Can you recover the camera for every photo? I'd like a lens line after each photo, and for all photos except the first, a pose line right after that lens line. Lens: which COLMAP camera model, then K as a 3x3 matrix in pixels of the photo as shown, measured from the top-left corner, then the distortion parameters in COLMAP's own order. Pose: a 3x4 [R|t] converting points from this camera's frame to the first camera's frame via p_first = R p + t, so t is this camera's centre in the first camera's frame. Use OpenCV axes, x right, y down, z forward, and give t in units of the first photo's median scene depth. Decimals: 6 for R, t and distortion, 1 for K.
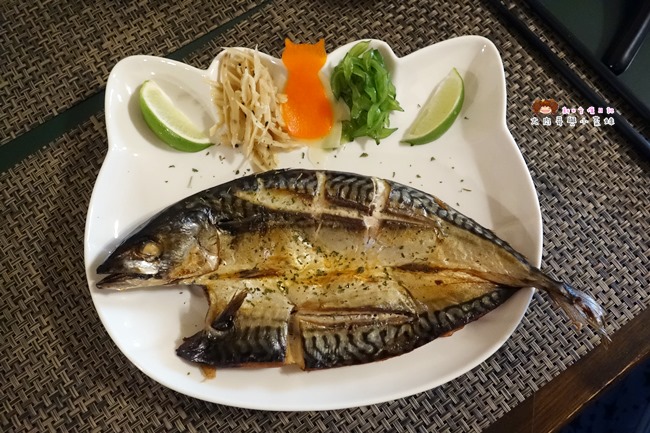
lens RADIAL K [[501.0, 0, 325.0], [0, 501.0, 216.5], [0, 0, 1]] dist [-0.004078, -0.000335]
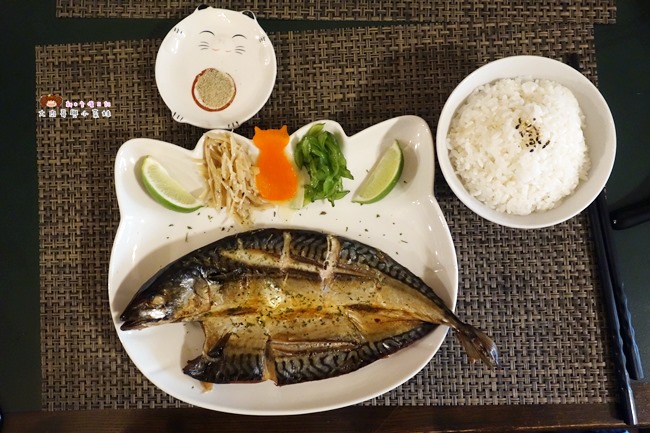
lens RADIAL K [[501.0, 0, 325.0], [0, 501.0, 216.5], [0, 0, 1]] dist [-0.004078, -0.000335]
pose [[0.999352, -0.019074, -0.030525, 0.131524], [0.023253, 0.989449, 0.143005, -0.319199], [0.027475, -0.143622, 0.989251, -0.255892]]
